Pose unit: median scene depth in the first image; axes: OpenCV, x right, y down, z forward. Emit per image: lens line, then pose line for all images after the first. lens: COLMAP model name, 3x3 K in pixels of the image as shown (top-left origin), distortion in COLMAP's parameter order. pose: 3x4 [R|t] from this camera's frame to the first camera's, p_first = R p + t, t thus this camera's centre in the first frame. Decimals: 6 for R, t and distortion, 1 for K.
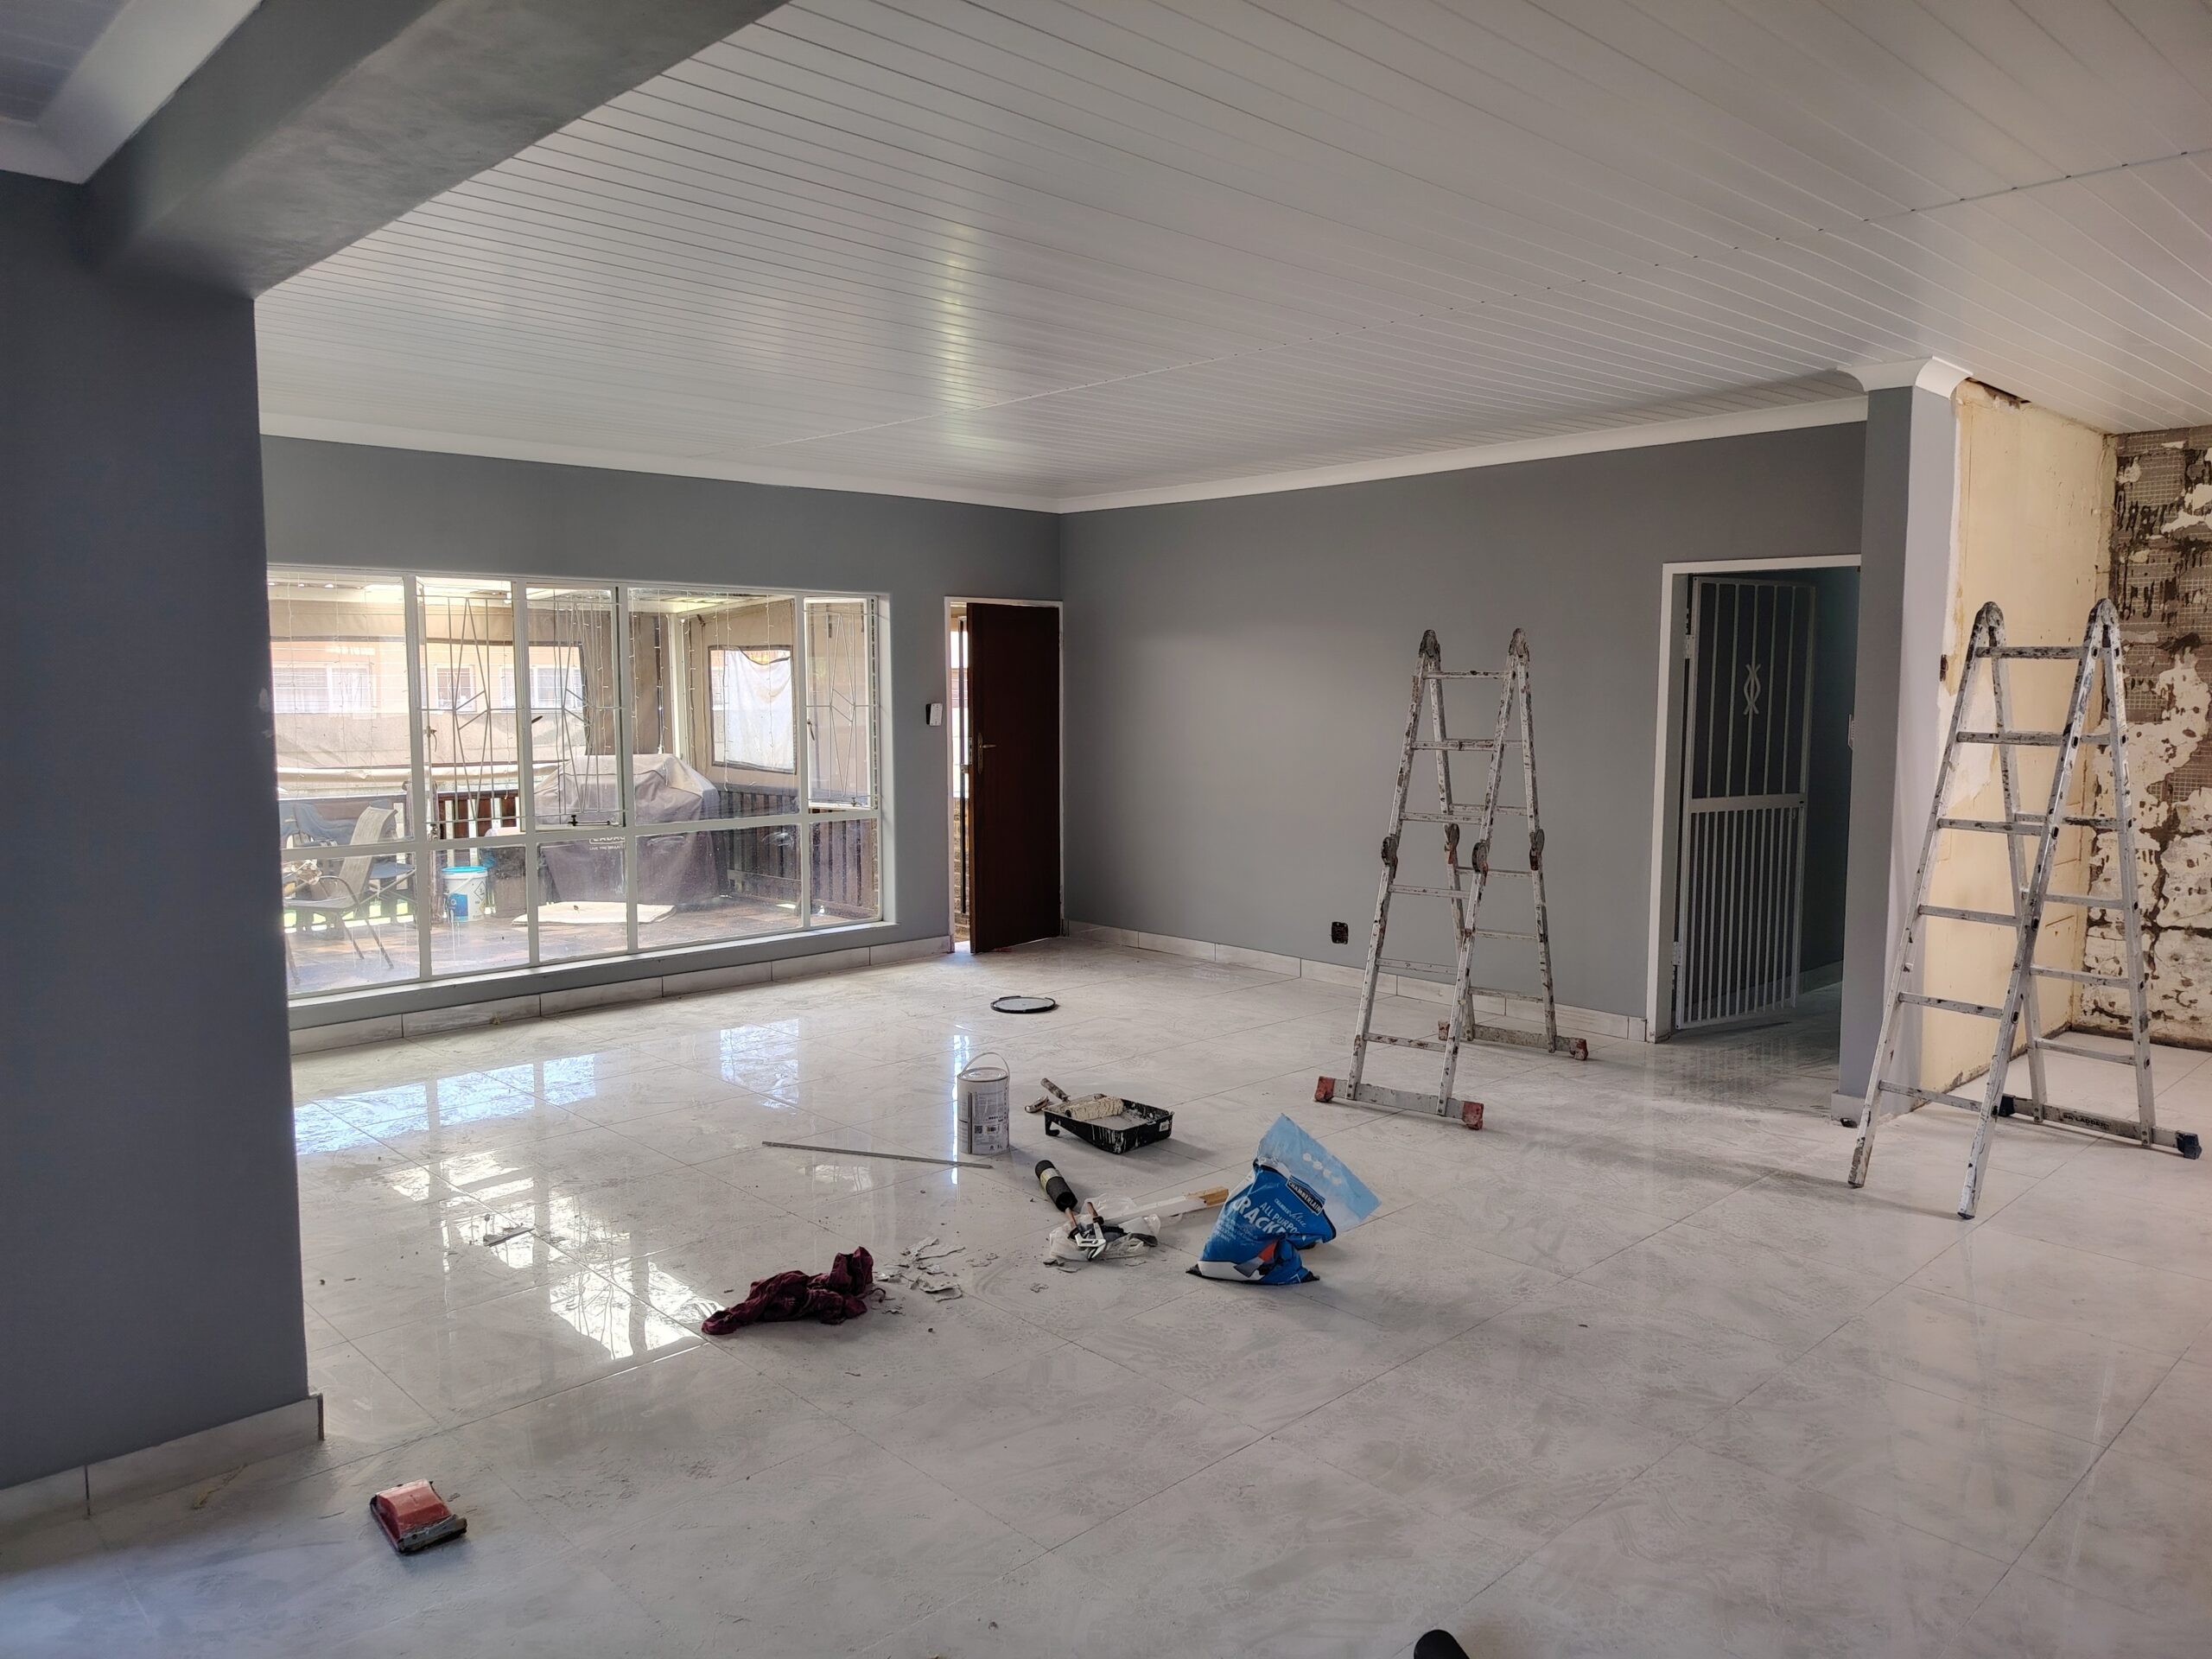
lens RADIAL K [[1522.0, 0, 1107.0], [0, 1522.0, 825.8], [0, 0, 1]] dist [0.054755, -0.056237]
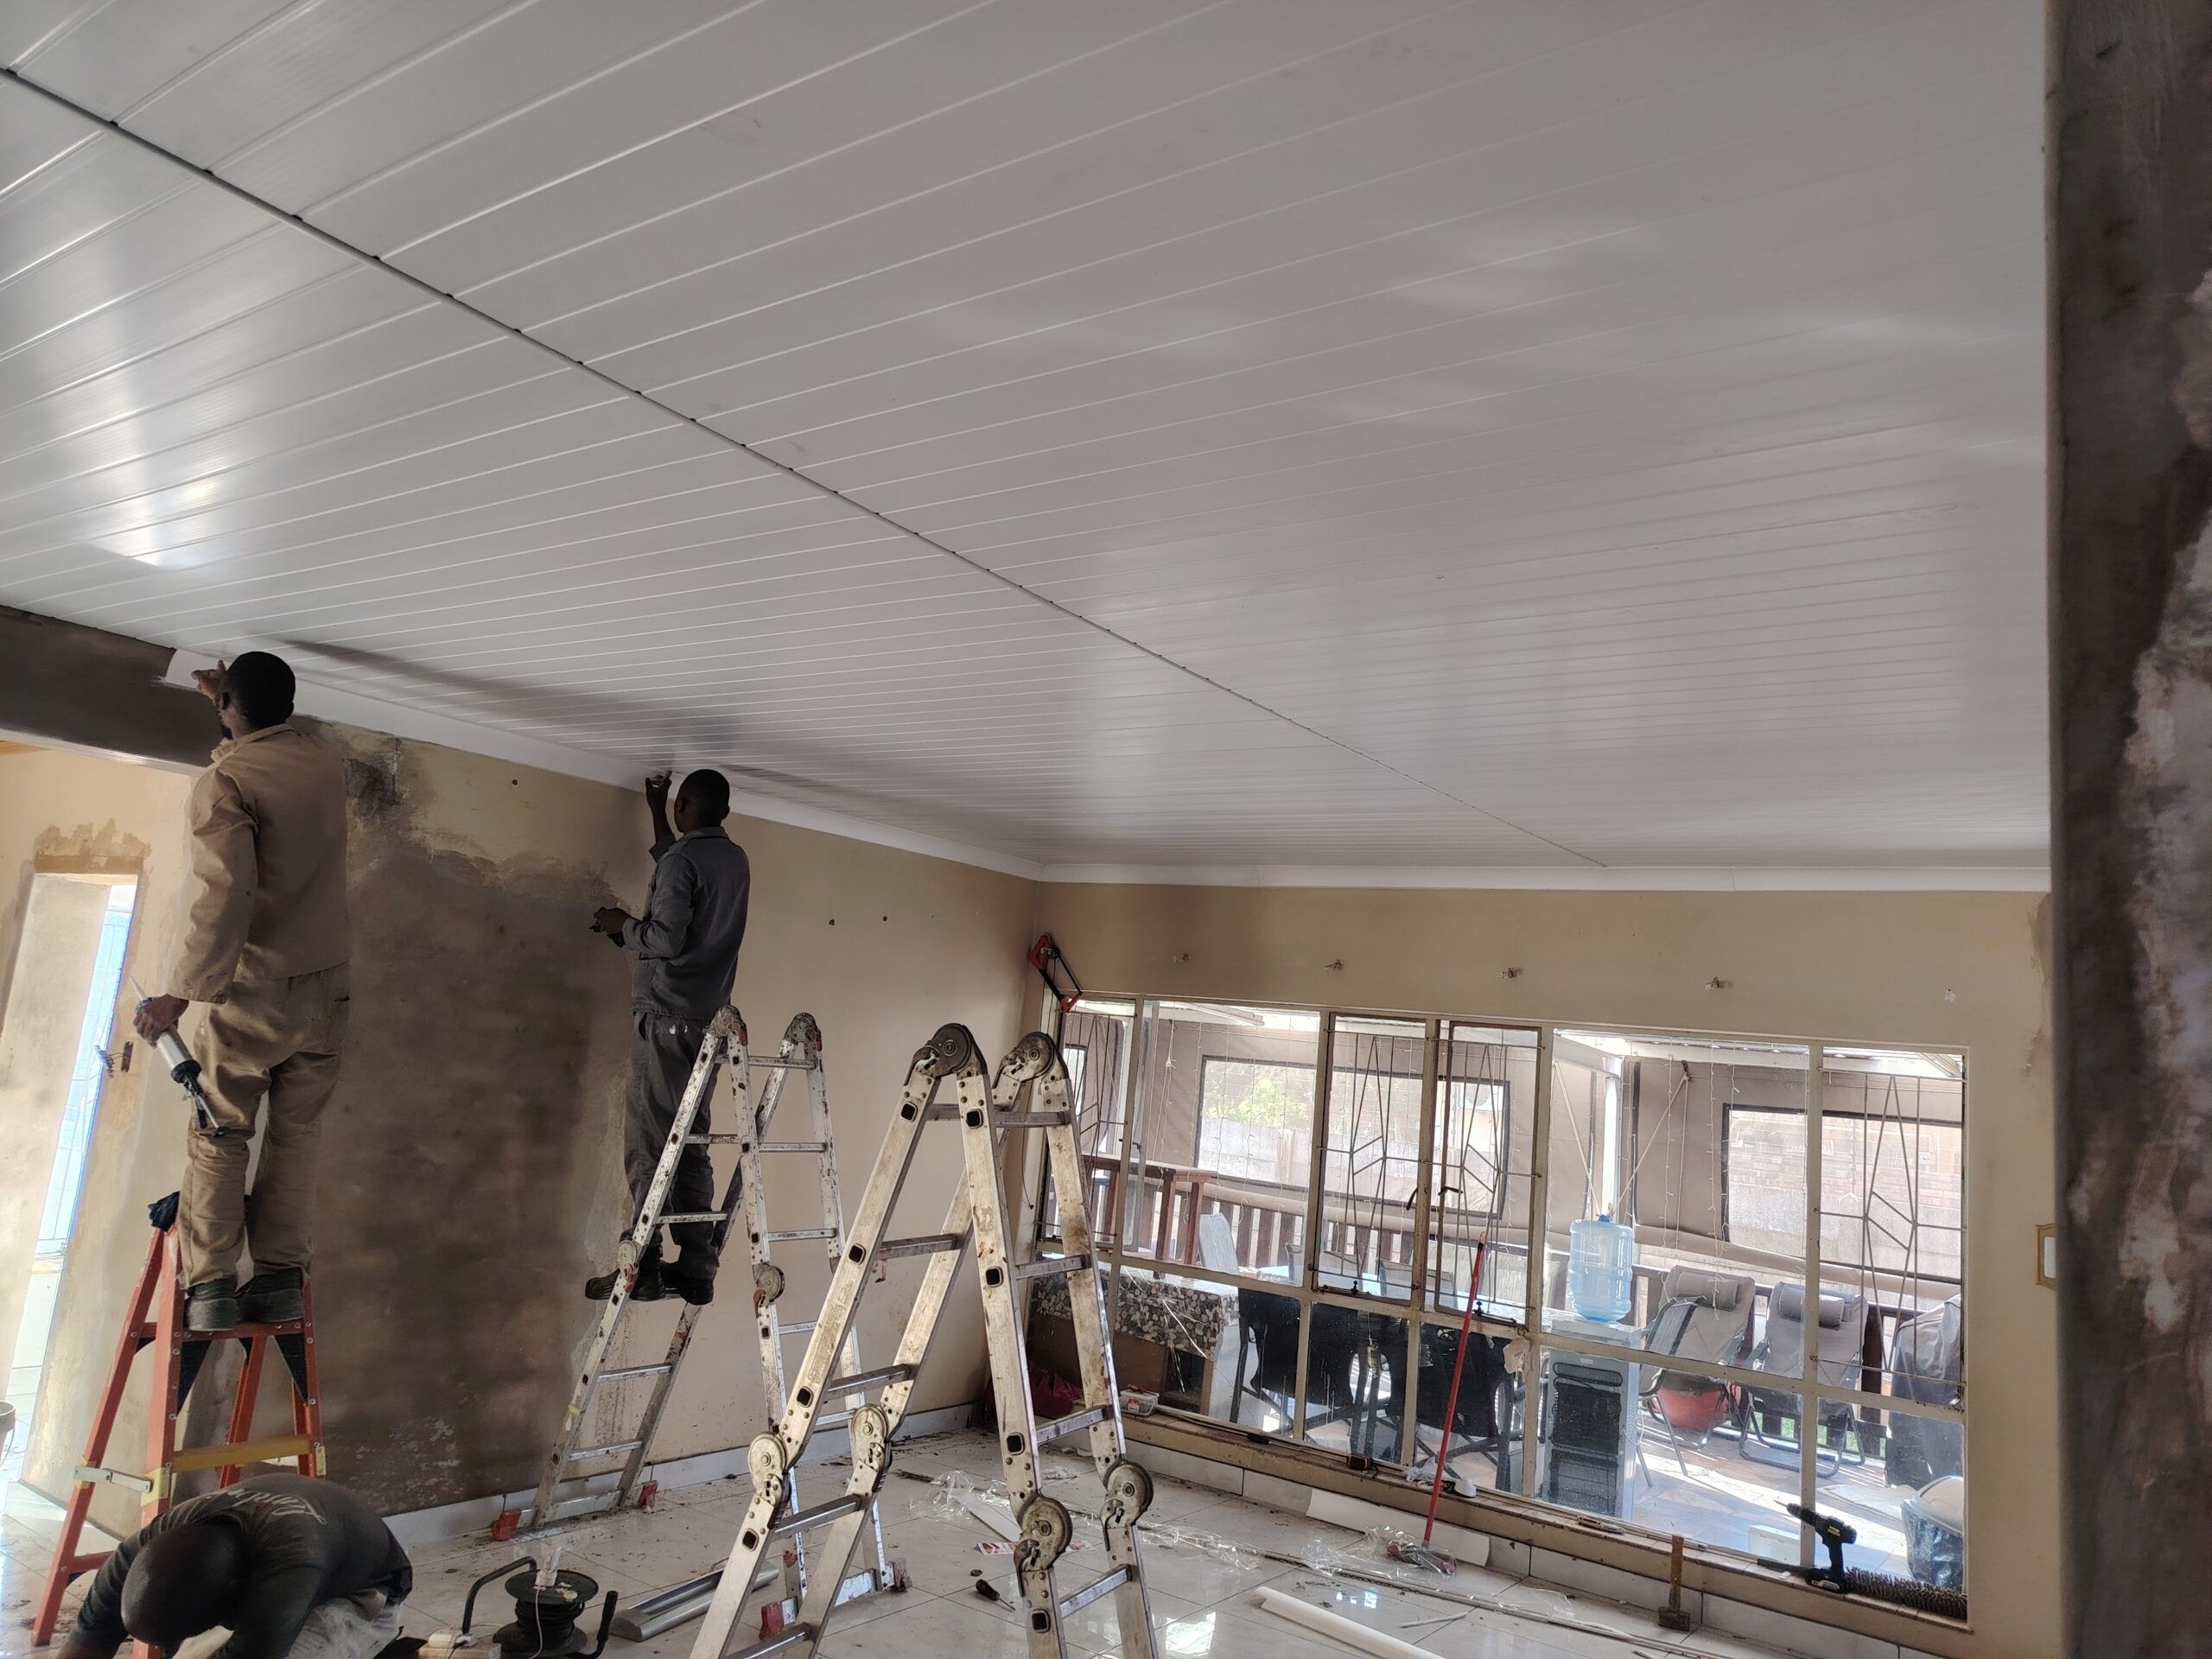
lens RADIAL K [[1522.0, 0, 1107.5], [0, 1522.0, 829.3], [0, 0, 1]] dist [0.054755, -0.056237]
pose [[0.186630, -0.144253, -0.971782, 0.603588], [-0.189216, 0.965364, -0.179640, -0.058054], [0.964037, 0.217403, 0.152870, 0.629630]]
